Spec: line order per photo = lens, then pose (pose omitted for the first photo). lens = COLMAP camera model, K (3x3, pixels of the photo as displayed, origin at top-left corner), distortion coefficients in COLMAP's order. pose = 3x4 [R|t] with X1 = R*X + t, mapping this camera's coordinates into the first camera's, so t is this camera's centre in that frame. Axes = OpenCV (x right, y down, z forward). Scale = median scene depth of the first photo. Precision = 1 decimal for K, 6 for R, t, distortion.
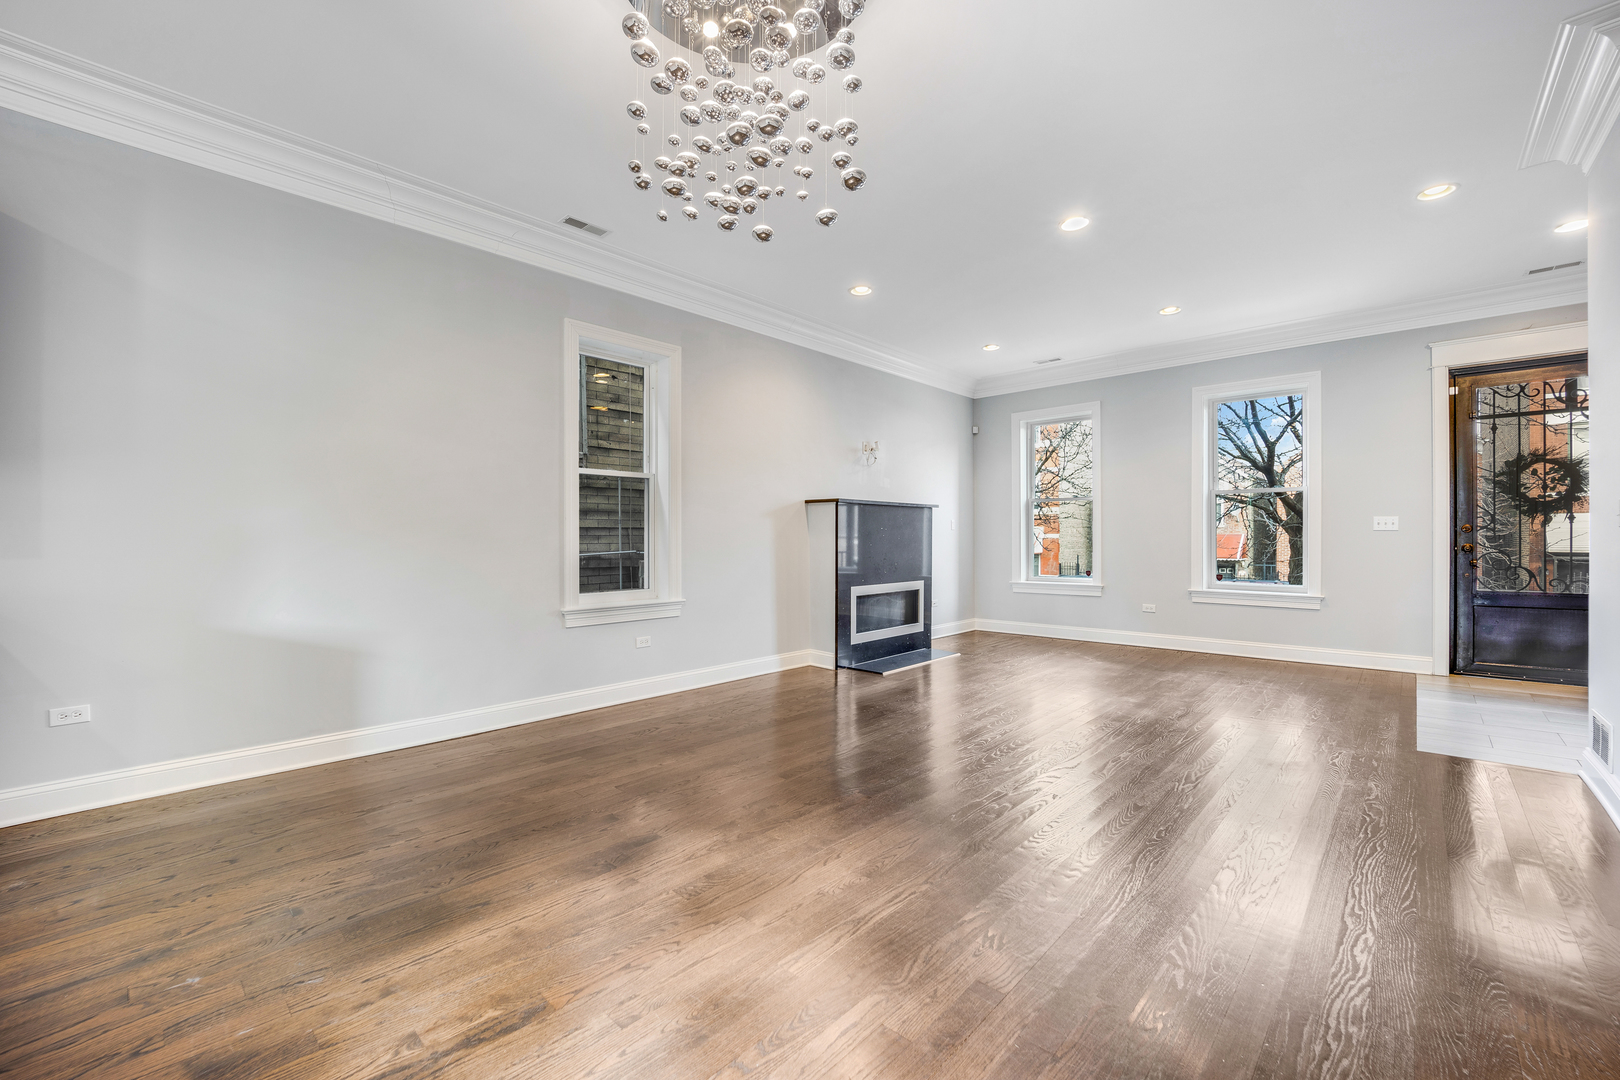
lens RADIAL K [[654.2, 0, 810.0], [0, 654.2, 540.0], [0, 0, 1]] dist [-0.000468, 0.000043]
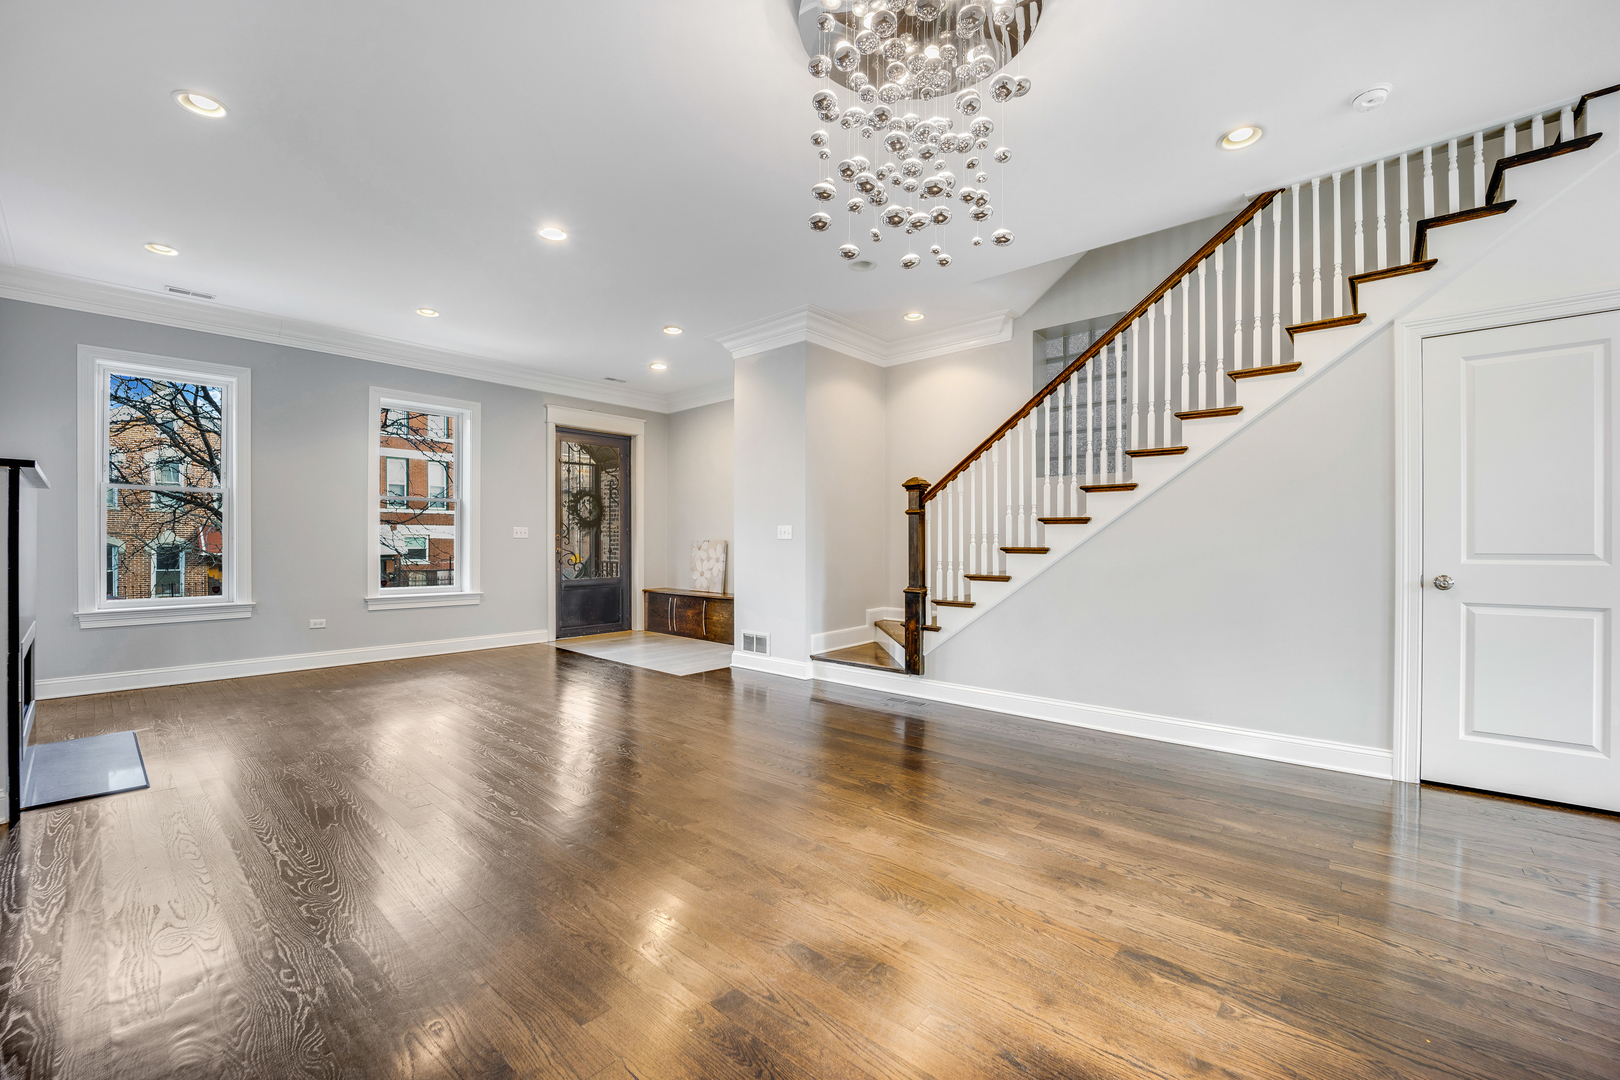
lens RADIAL K [[660.3, 0, 810.0], [0, 660.3, 540.0], [0, 0, 1]] dist [-0.001629, -0.000040]
pose [[-0.025175, 0.007543, 0.999655, -1.291603], [0.001749, 0.999970, -0.007502, 0.005079], [-0.999682, 0.001560, -0.025187, 1.317765]]
